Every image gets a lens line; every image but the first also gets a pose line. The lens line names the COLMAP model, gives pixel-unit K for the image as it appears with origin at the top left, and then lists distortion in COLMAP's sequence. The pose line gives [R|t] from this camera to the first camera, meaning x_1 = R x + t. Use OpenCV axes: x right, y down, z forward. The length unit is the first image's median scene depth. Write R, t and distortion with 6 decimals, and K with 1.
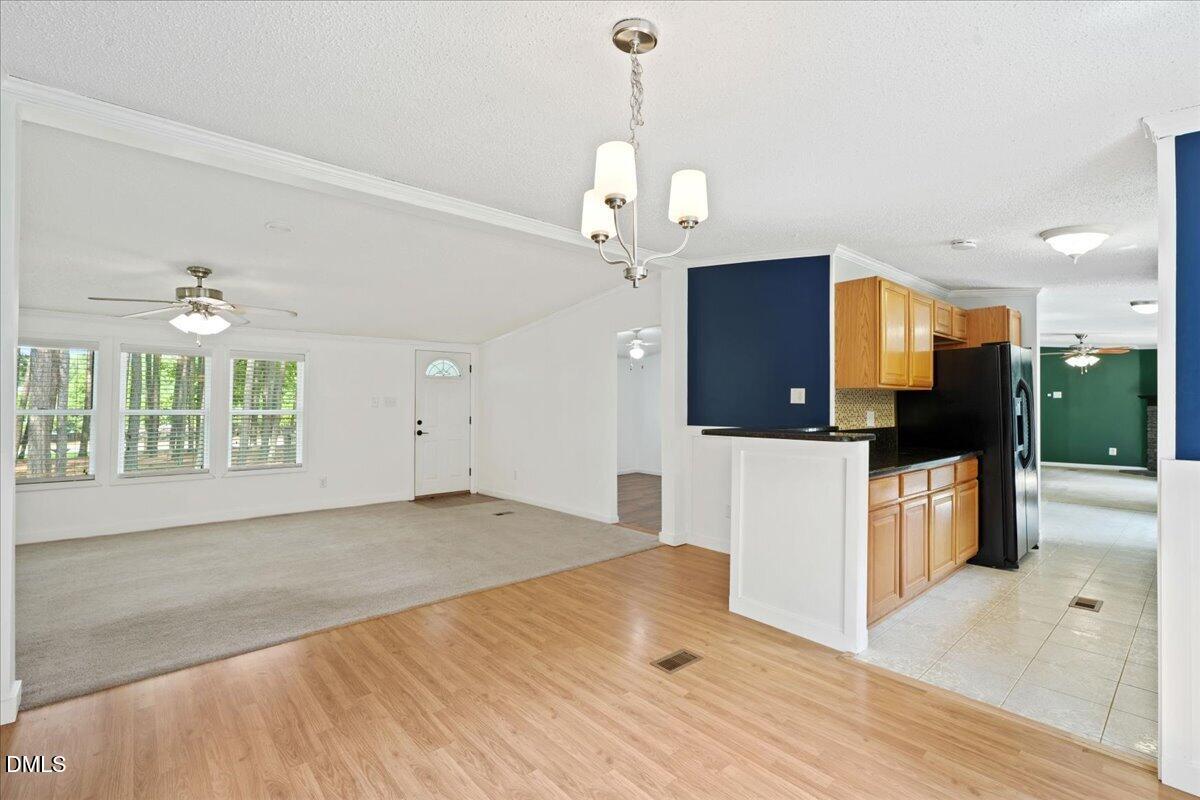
lens RADIAL K [[532.9, 0, 617.7], [0, 532.9, 393.2], [0, 0, 1]] dist [-0.003146, 0.001692]
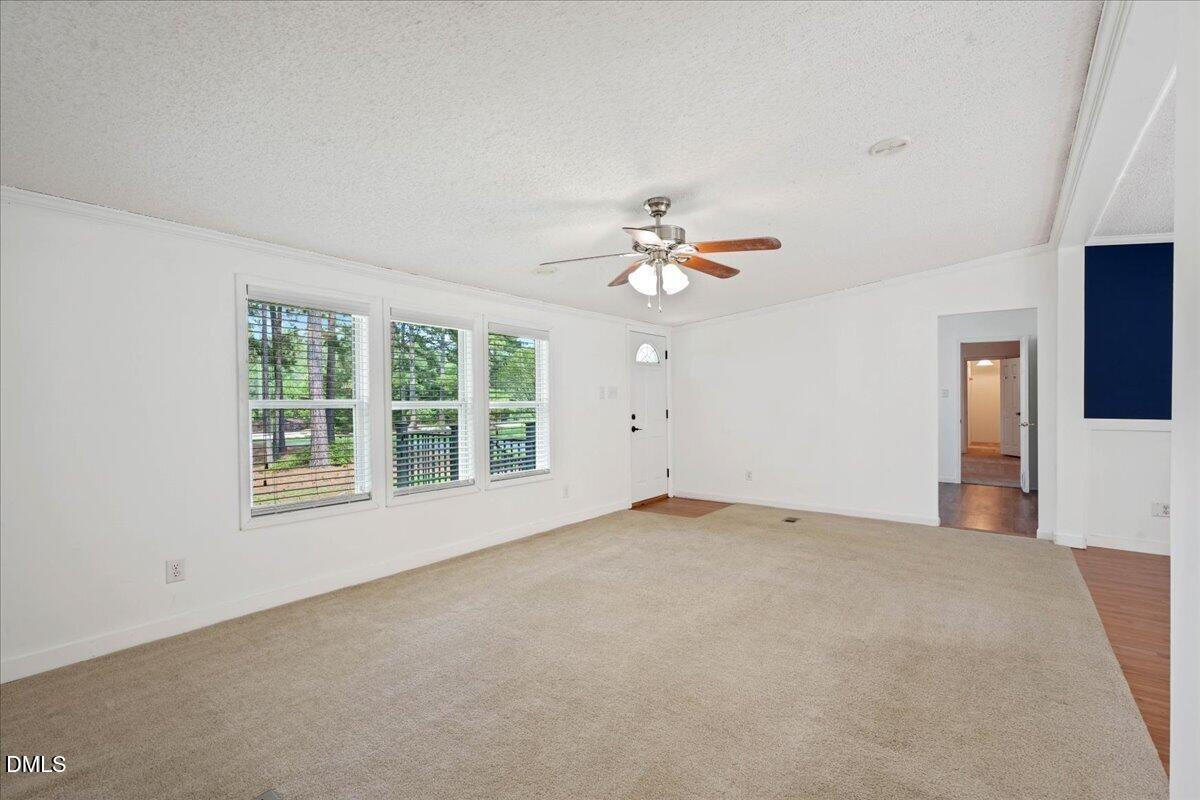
lens RADIAL K [[532.9, 0, 602.8], [0, 532.9, 407.4], [0, 0, 1]] dist [-0.003146, 0.001692]
pose [[0.979161, -0.001348, 0.203081, -0.653954], [-0.006524, 0.999253, 0.038090, 0.008965], [-0.202981, -0.038621, 0.978421, 0.200573]]
